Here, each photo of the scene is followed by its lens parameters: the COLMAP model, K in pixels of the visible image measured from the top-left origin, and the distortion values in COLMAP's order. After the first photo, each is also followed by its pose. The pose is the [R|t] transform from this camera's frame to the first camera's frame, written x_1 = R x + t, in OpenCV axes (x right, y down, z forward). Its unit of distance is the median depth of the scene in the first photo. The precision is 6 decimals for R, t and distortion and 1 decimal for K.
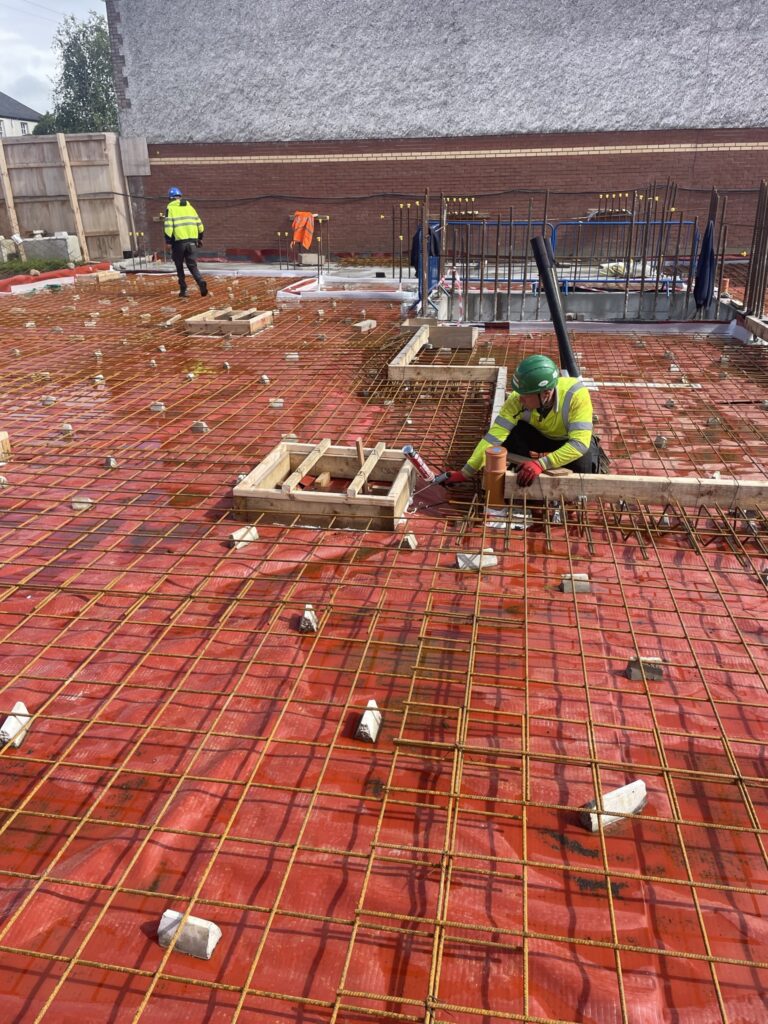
lens RADIAL K [[773.8, 0, 387.6], [0, 773.8, 495.3], [0, 0, 1]] dist [0.088217, -0.111951]
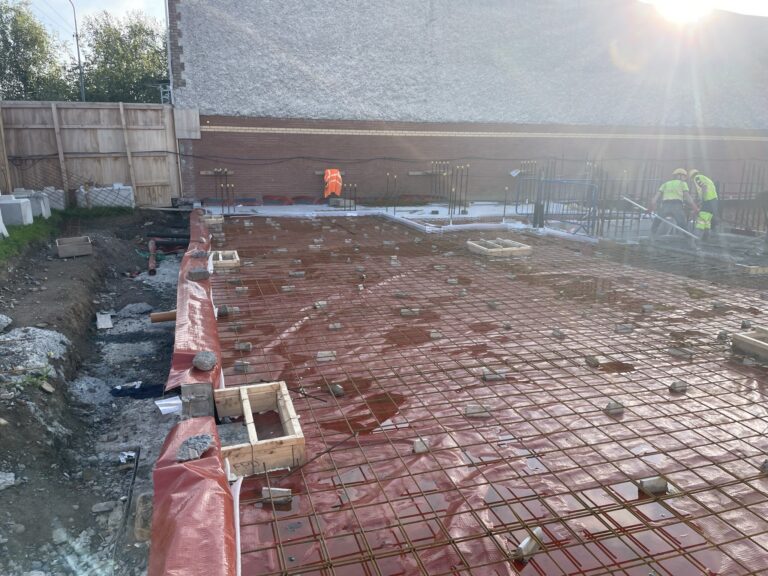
lens RADIAL K [[580.3, 0, 386.9], [0, 580.3, 282.3], [0, 0, 1]] dist [0.088217, -0.111951]
pose [[0.886999, -0.077547, 0.455213, -0.517851], [0.145358, 0.982573, -0.115851, -0.041796], [-0.438296, 0.168928, 0.882814, 0.108359]]
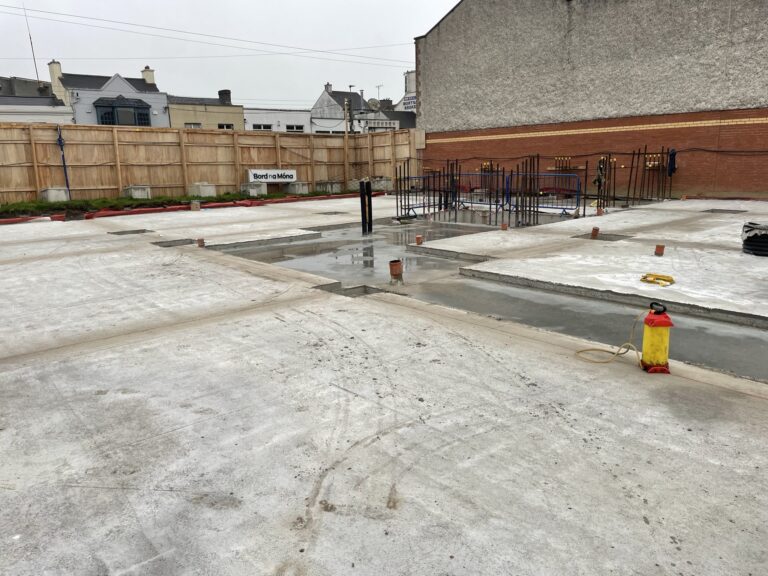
lens RADIAL K [[582.6, 0, 376.6], [0, 582.6, 289.4], [0, 0, 1]] dist [0.063636, -0.075152]
pose [[0.765444, 0.133338, -0.629536, 0.601392], [-0.217283, 0.974395, -0.057810, 0.041788], [0.605709, 0.181038, 0.774817, -0.131151]]
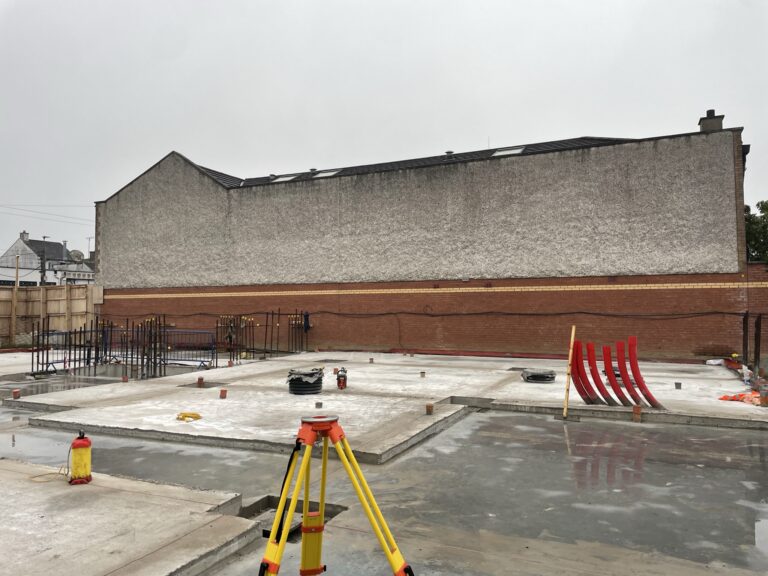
lens RADIAL K [[580.3, 0, 386.8], [0, 580.3, 273.9], [0, 0, 1]] dist [0.088217, -0.111951]
pose [[0.969184, -0.005377, -0.246277, 0.796445], [-0.097009, 0.910642, -0.401647, 0.044910], [0.226430, 0.413161, 0.882058, -0.165936]]
